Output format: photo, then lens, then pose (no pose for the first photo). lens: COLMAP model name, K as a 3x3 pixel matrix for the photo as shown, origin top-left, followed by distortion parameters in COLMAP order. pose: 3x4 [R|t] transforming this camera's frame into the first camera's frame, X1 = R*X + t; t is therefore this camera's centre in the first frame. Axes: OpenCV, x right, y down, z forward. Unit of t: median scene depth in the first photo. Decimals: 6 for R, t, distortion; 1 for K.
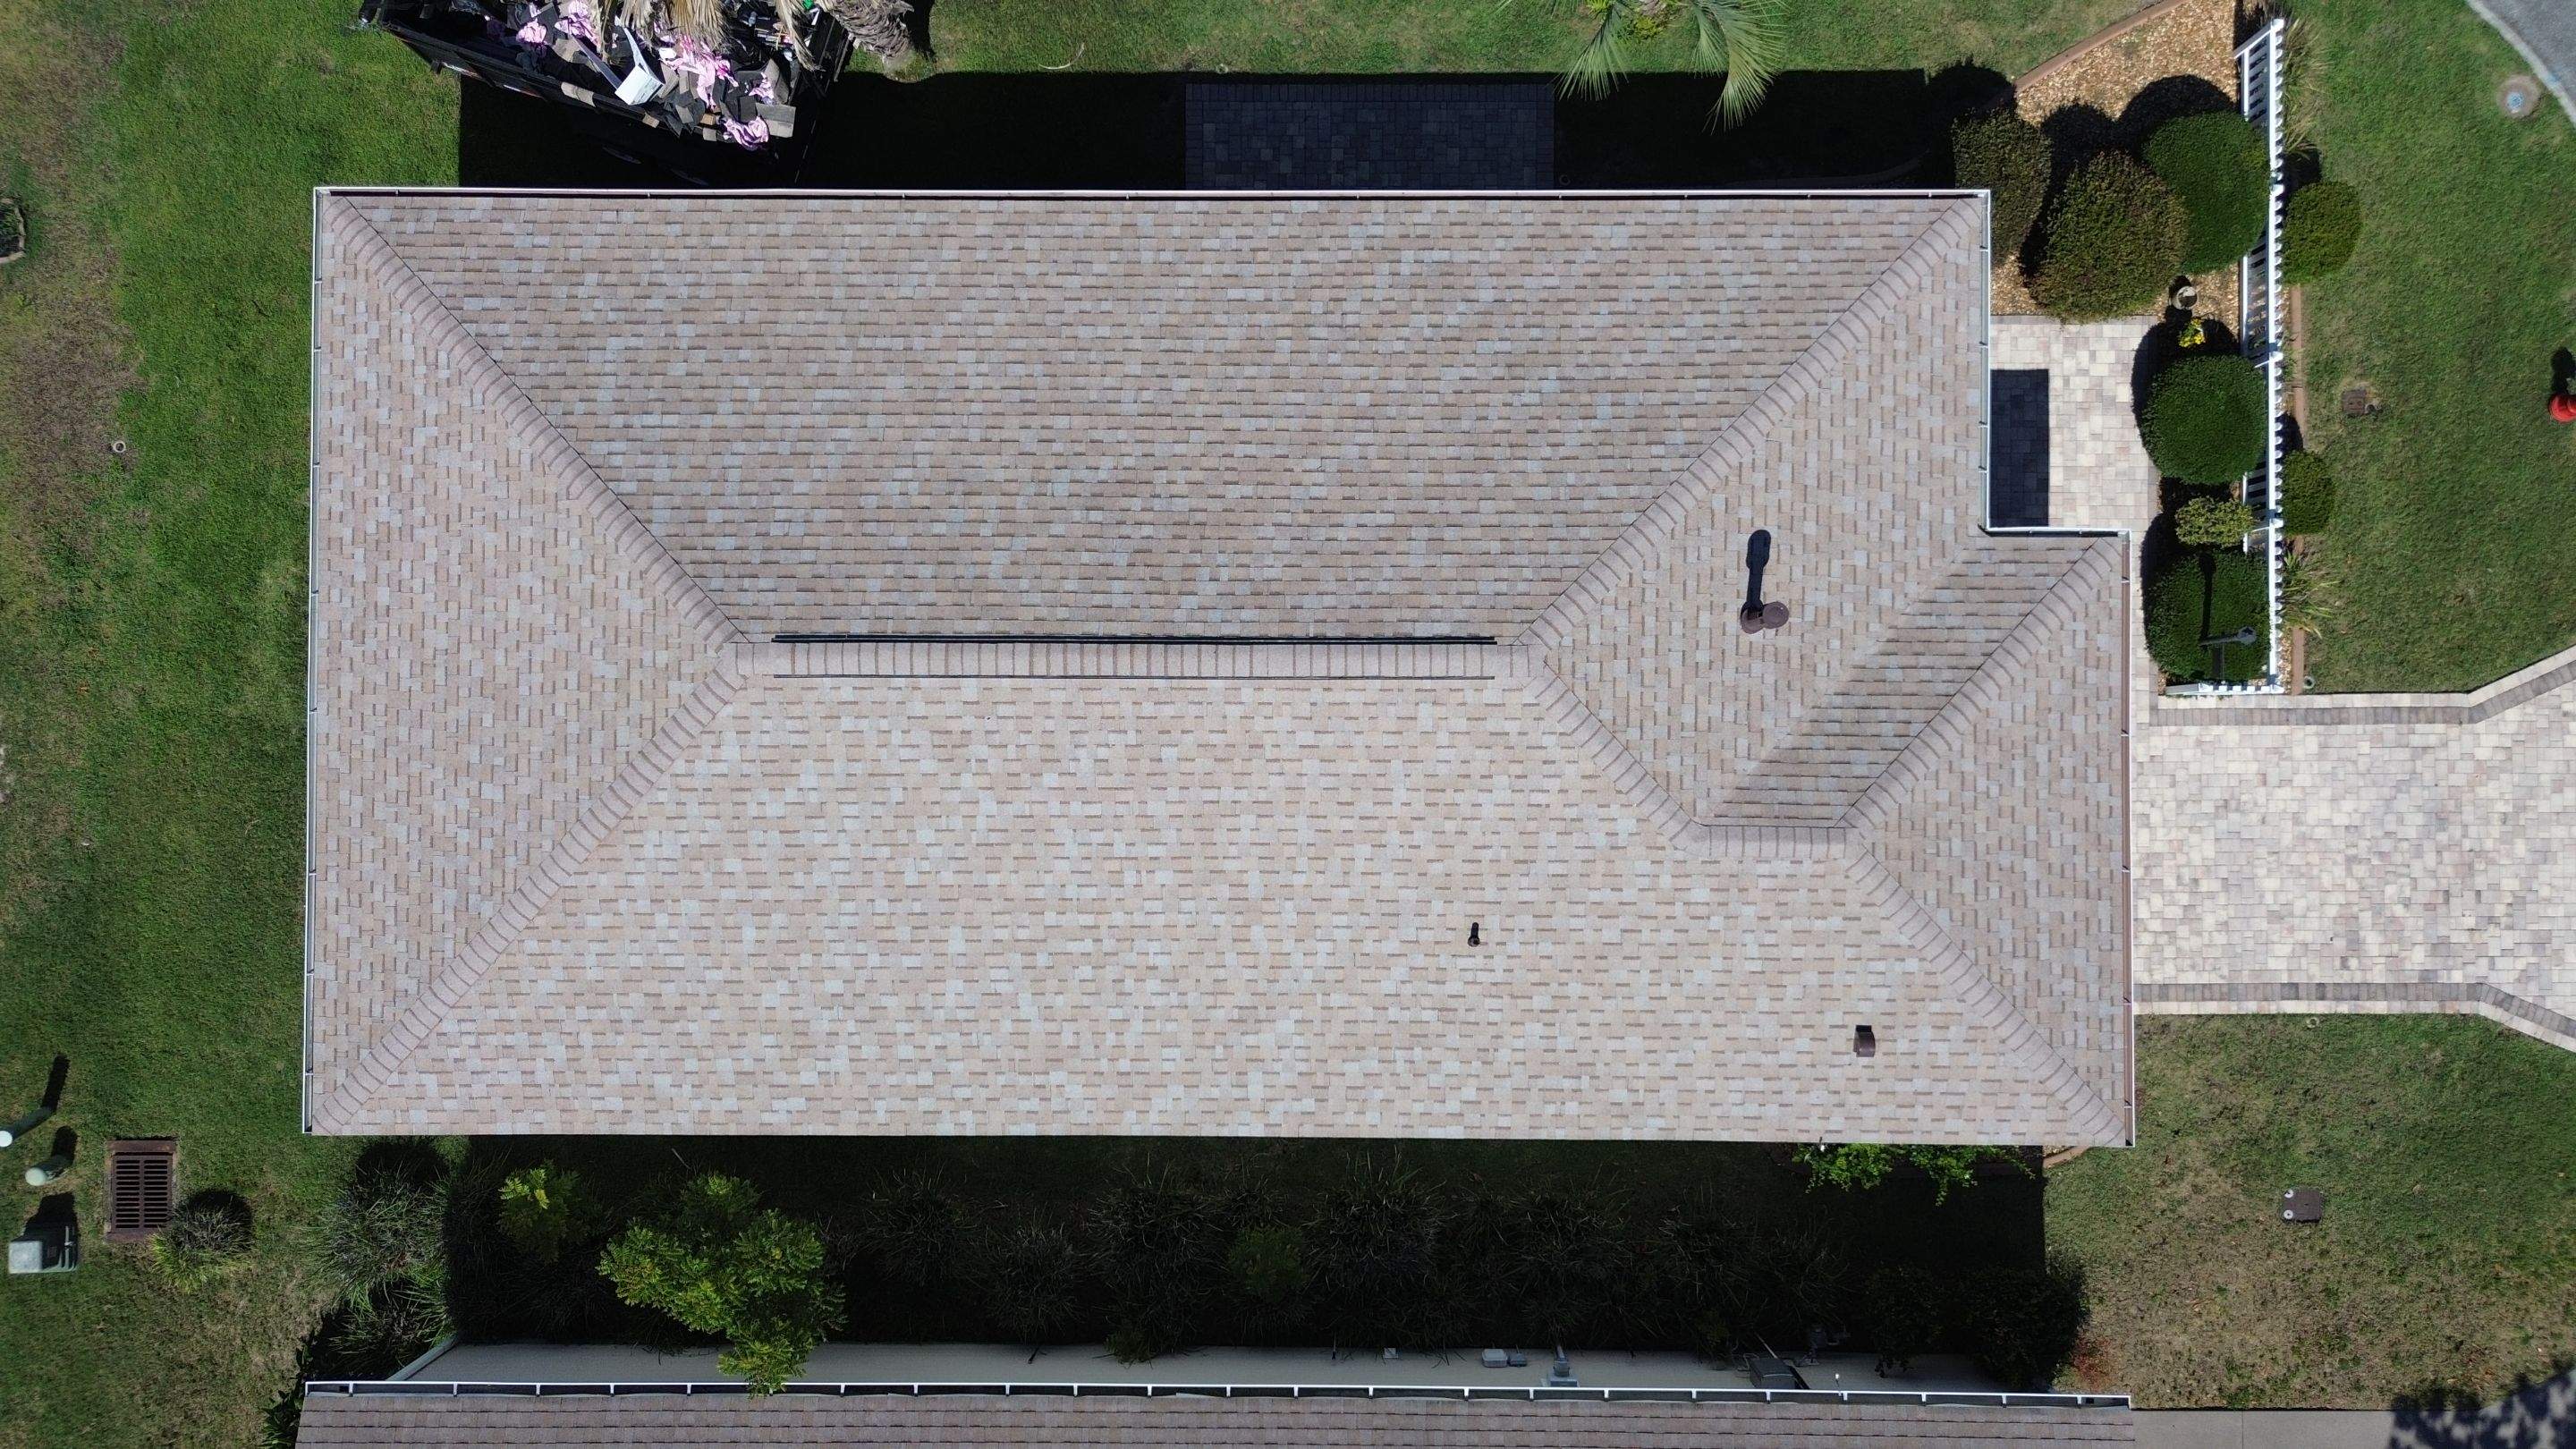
lens RADIAL K [[1831.0, 0, 1298.6], [0, 1831.0, 721.7], [0, 0, 1]] dist [0.056709, -0.048271]
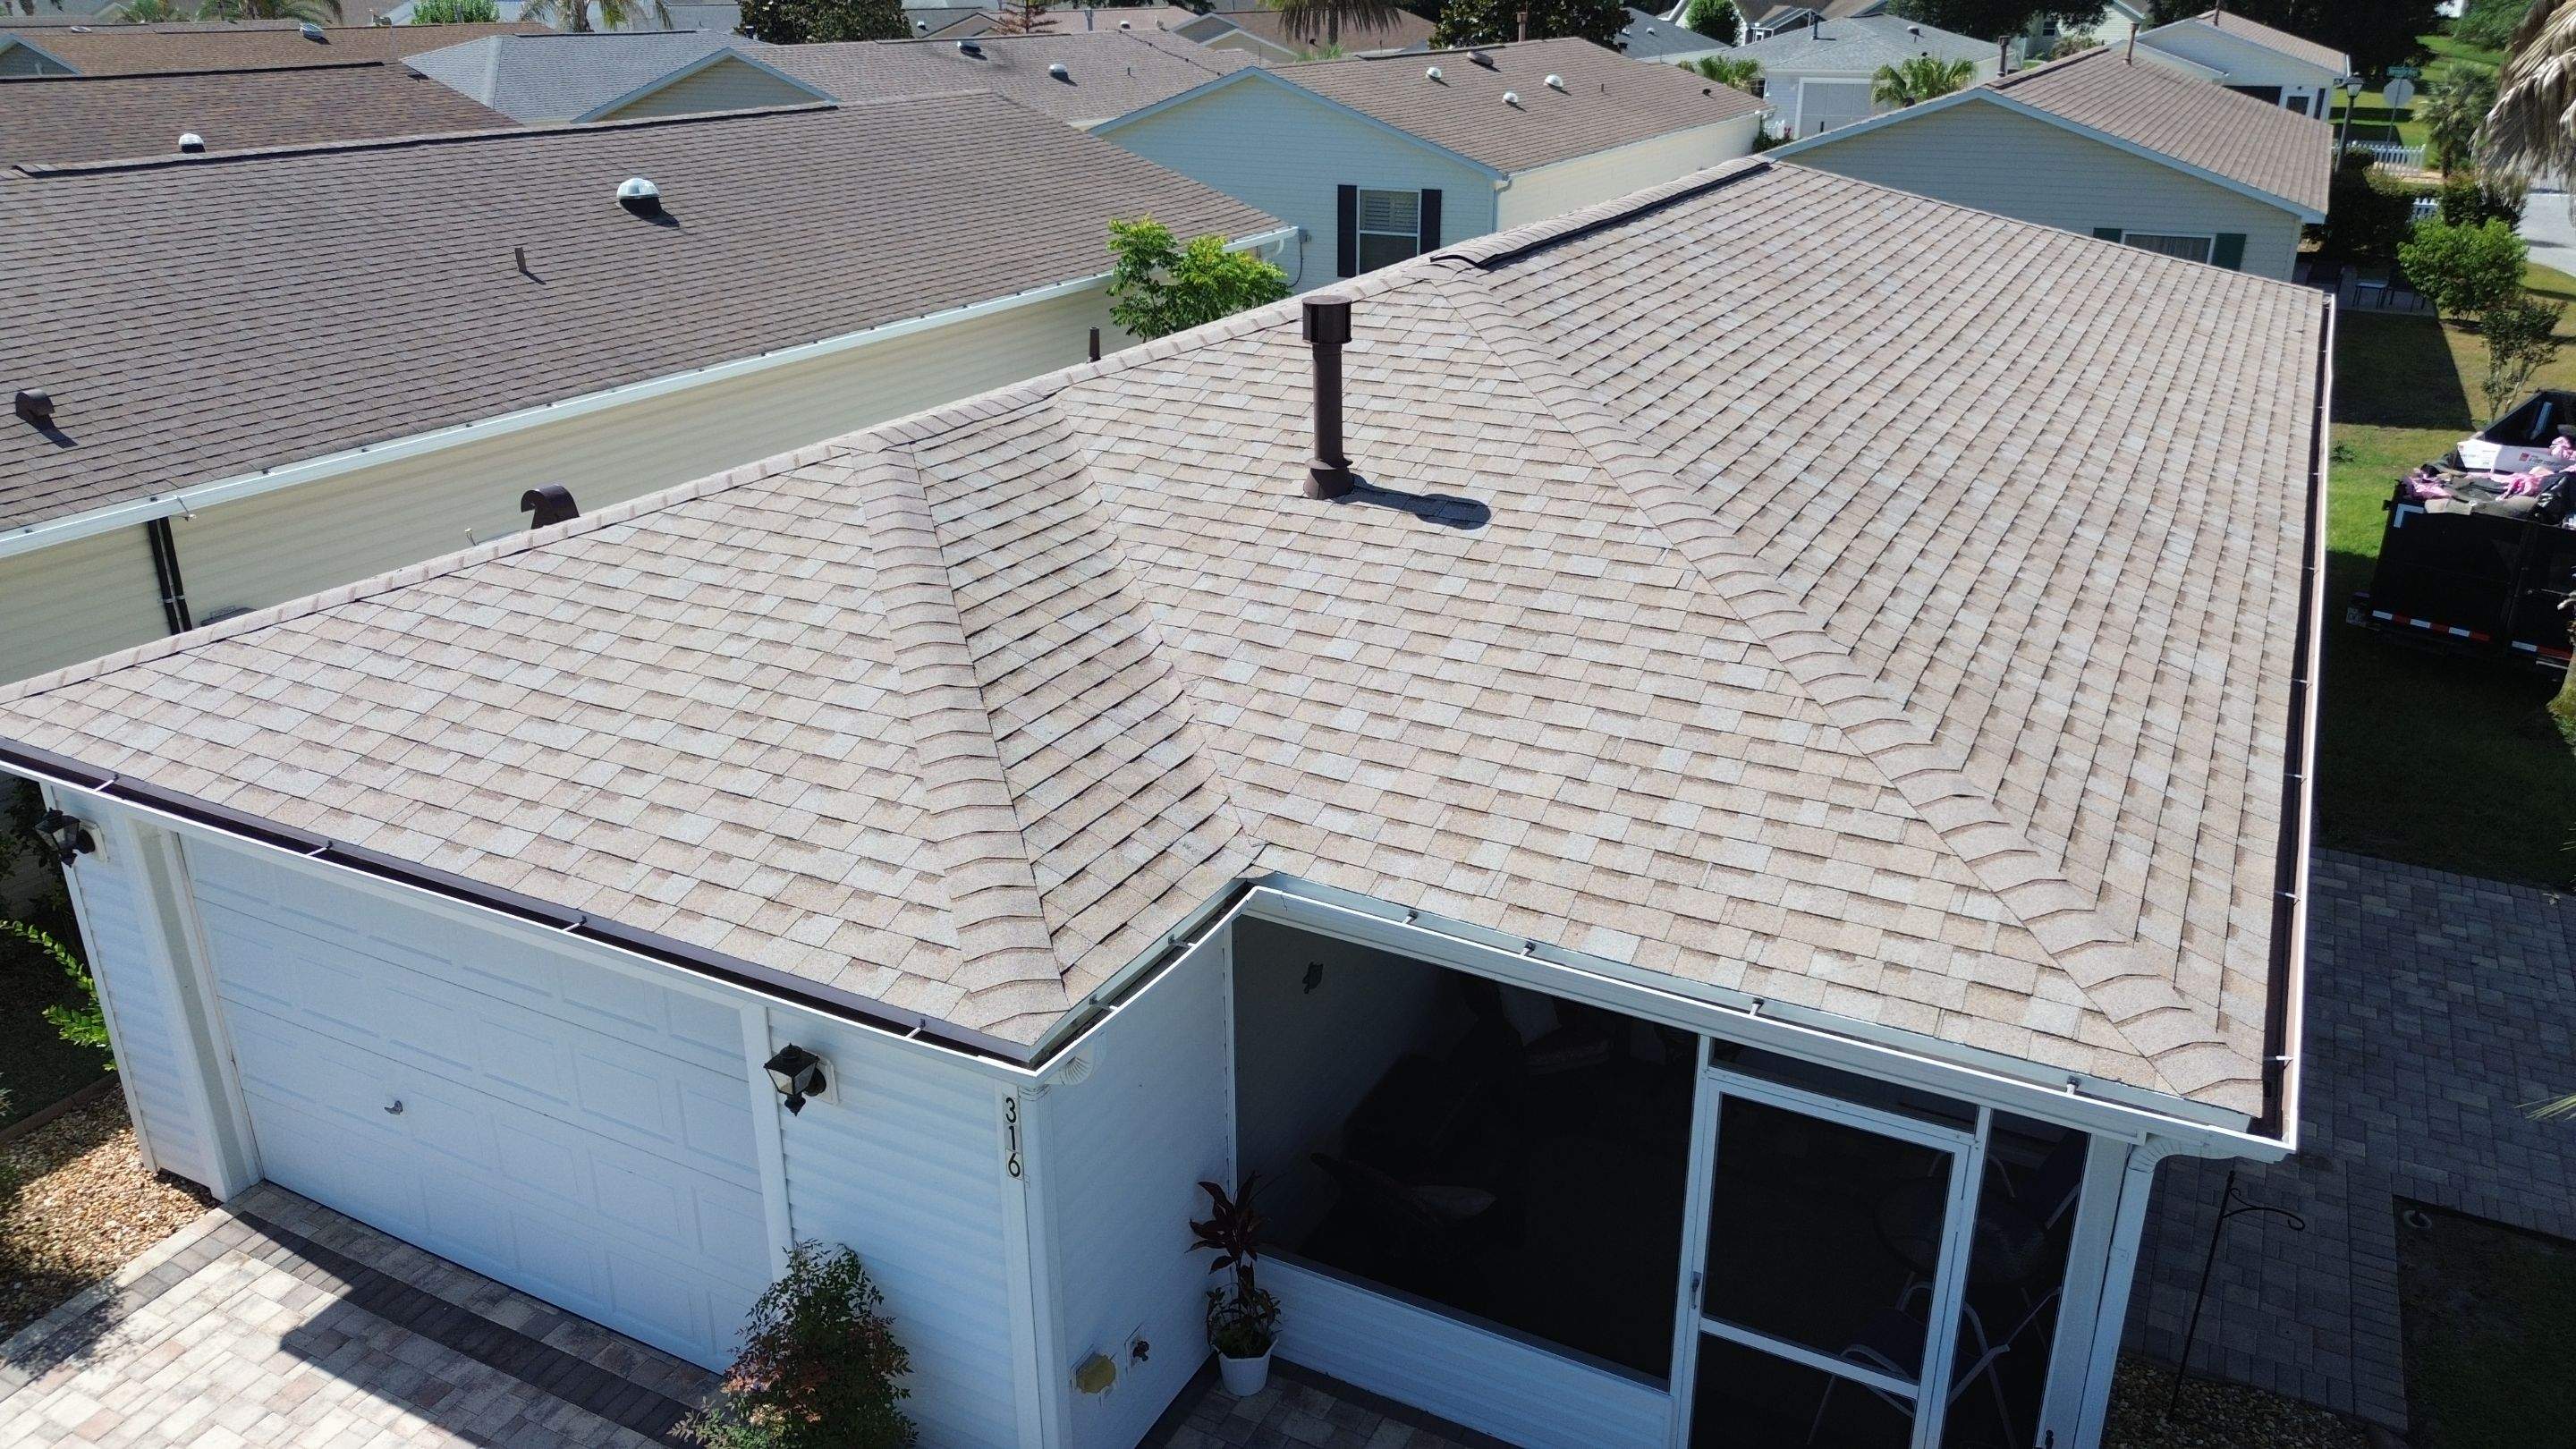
lens RADIAL K [[1831.0, 0, 1298.6], [0, 1831.0, 721.7], [0, 0, 1]] dist [0.056709, -0.048271]
pose [[-0.459657, 0.349393, -0.816480, 0.659812], [-0.887781, -0.156281, 0.432921, -0.266417], [0.023659, 0.923851, 0.382020, 0.830100]]
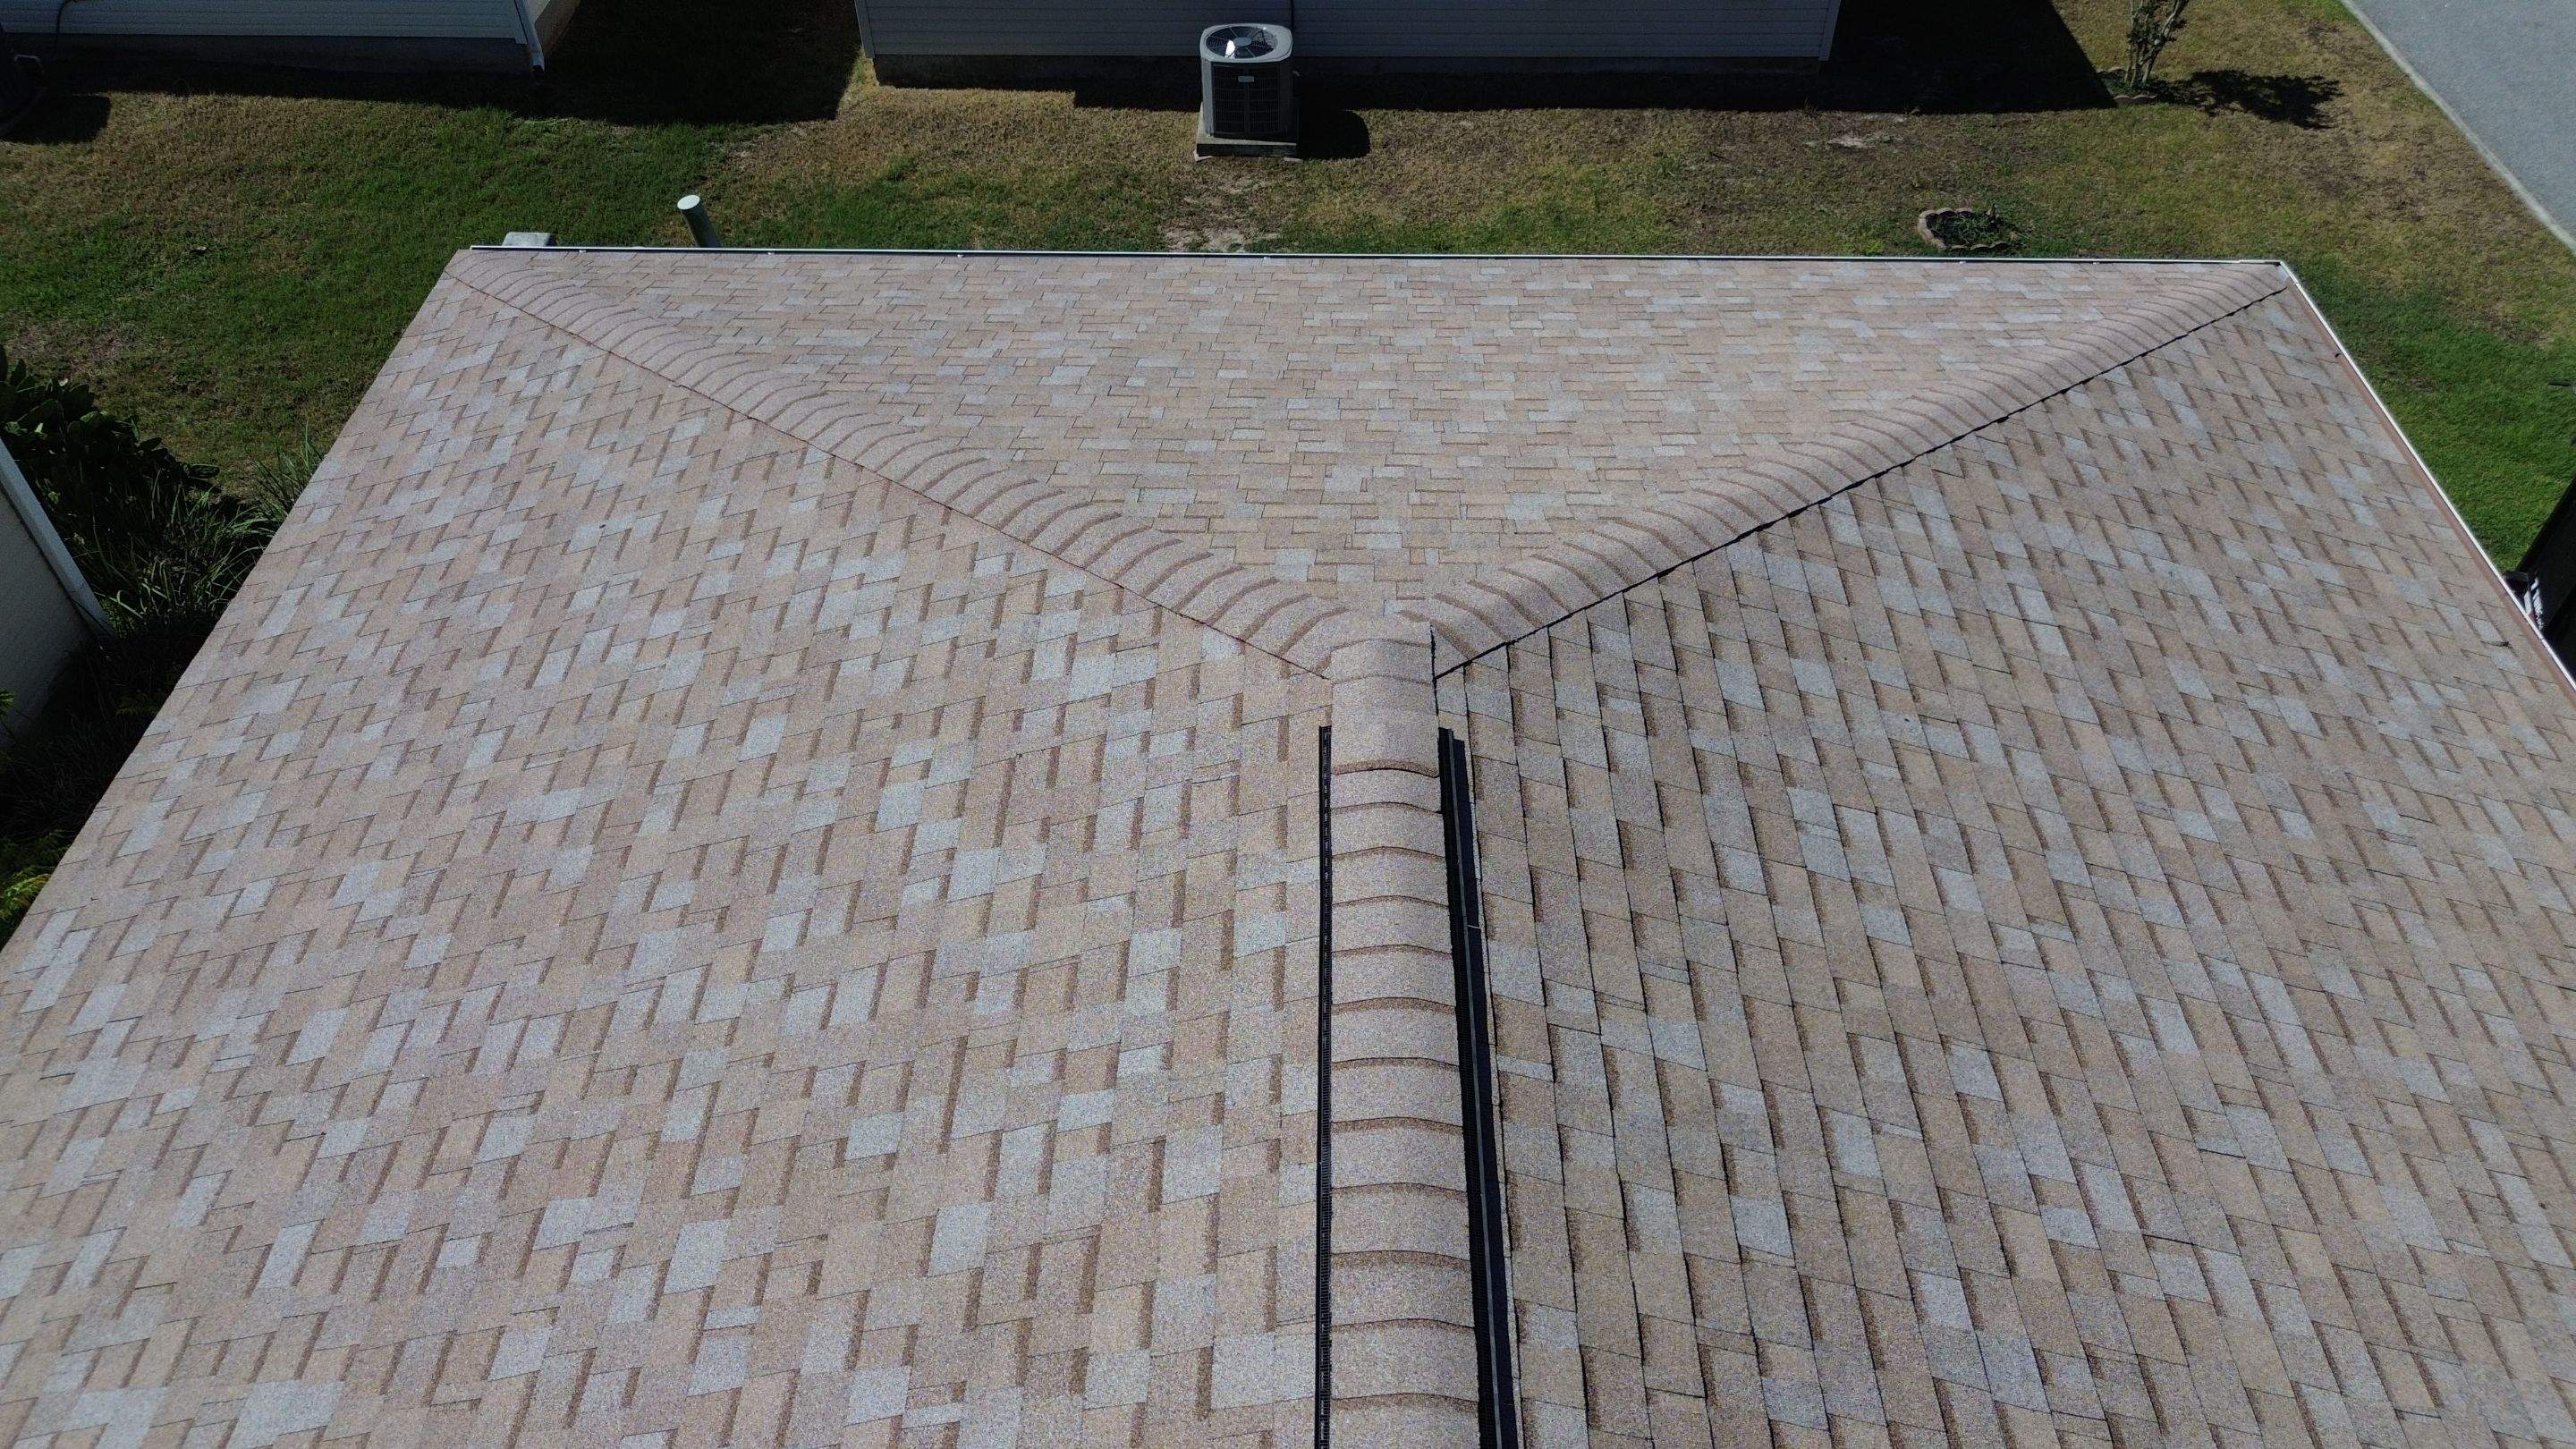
lens RADIAL K [[1863.9, 0, 1294.1], [0, 1863.9, 674.1], [0, 0, 1]] dist [0.051561, -0.050961]
pose [[-0.013800, 0.696611, -0.717317, -0.070586], [-0.999752, 0.002947, 0.022095, -0.024406], [0.017505, 0.717443, 0.696397, 0.726172]]
